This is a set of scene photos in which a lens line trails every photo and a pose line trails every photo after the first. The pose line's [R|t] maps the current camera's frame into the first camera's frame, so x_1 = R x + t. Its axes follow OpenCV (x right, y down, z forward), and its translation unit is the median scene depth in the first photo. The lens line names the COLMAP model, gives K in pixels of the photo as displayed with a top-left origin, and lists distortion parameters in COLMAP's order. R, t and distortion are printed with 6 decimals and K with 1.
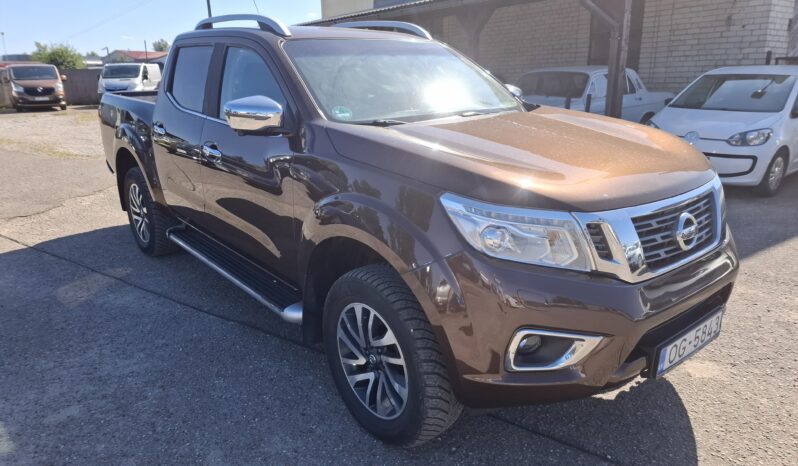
lens RADIAL K [[569.7, 0, 399.7], [0, 569.7, 227.2], [0, 0, 1]] dist [0.061094, -0.072822]
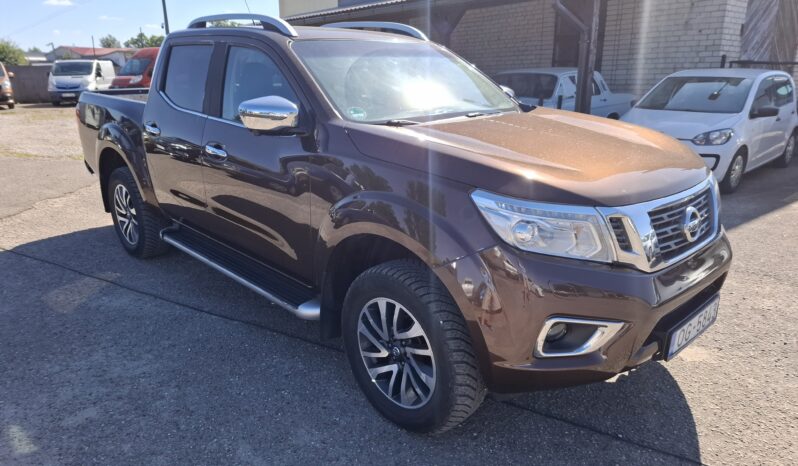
lens RADIAL K [[569.7, 0, 401.1], [0, 569.7, 235.4], [0, 0, 1]] dist [0.061094, -0.072822]
pose [[0.997035, -0.013182, 0.075808, -0.097404], [0.012128, 0.999823, 0.014358, 0.004567], [-0.075983, -0.013396, 0.997019, -0.026132]]
